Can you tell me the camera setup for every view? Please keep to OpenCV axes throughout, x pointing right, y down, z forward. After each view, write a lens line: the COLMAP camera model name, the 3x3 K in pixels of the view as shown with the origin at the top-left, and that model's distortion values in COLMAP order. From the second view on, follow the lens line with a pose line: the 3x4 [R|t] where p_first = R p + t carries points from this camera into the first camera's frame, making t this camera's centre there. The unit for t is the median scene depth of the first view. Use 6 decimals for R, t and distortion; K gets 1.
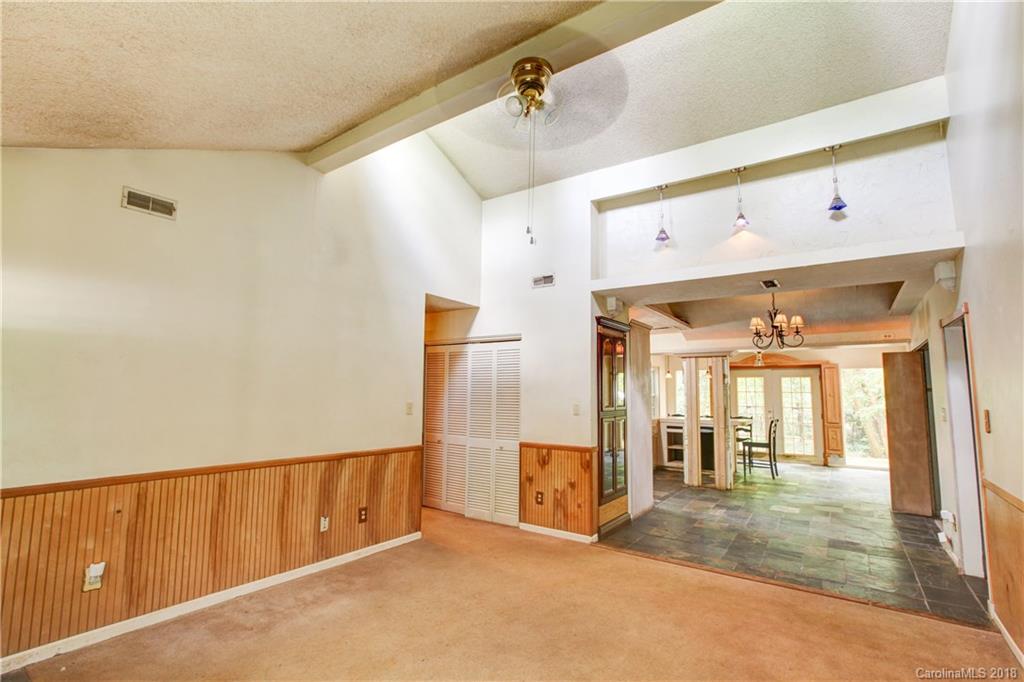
lens RADIAL K [[465.7, 0, 507.9], [0, 465.7, 340.1], [0, 0, 1]] dist [-0.045606, 0.013608]
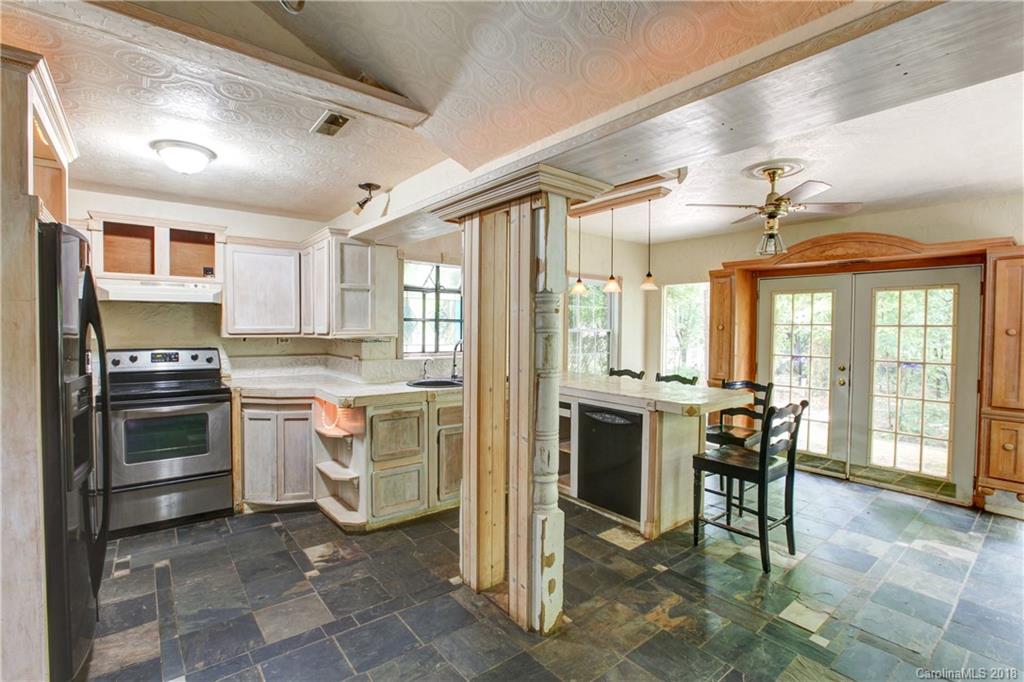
lens RADIAL K [[465.7, 0, 513.5], [0, 465.7, 338.0], [0, 0, 1]] dist [-0.045606, 0.013608]
pose [[0.964177, 0.003293, -0.265239, 0.386879], [0.031778, 0.991287, 0.127827, 0.060436], [0.263349, -0.131676, 0.955672, 0.503091]]
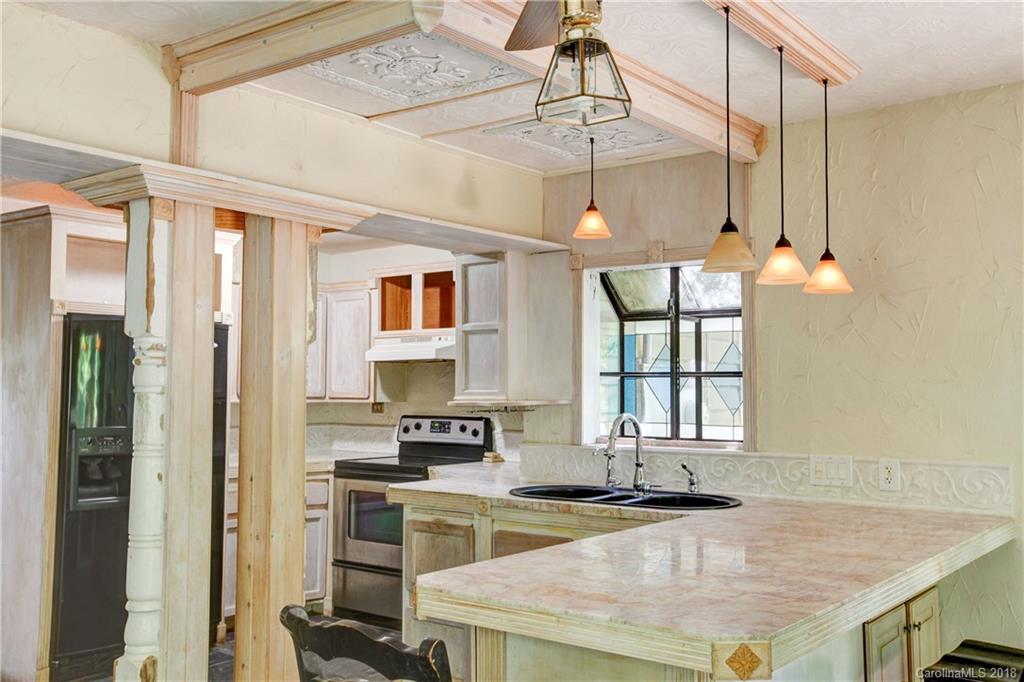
lens RADIAL K [[961.0, 0, 510.9], [0, 961.0, 342.0], [0, 0, 1]] dist [0.054849, 0.000000]
pose [[-0.036837, -0.059800, -0.997530, 0.670118], [0.108247, 0.992096, -0.063472, 0.105009], [0.993441, -0.110318, -0.030073, 0.861551]]
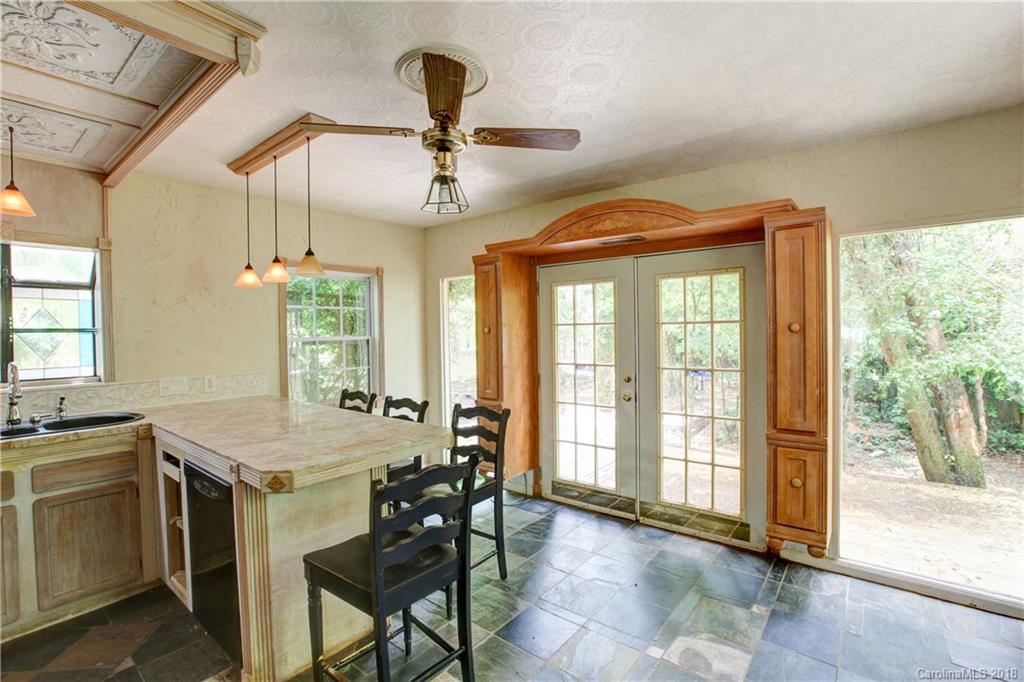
lens RADIAL K [[465.7, 0, 514.4], [0, 465.7, 338.2], [0, 0, 1]] dist [-0.045606, 0.013608]
pose [[0.998170, -0.027358, -0.053937, 0.518500], [0.033878, 0.991713, 0.123924, 0.080489], [0.050099, -0.125524, 0.990825, 0.666641]]
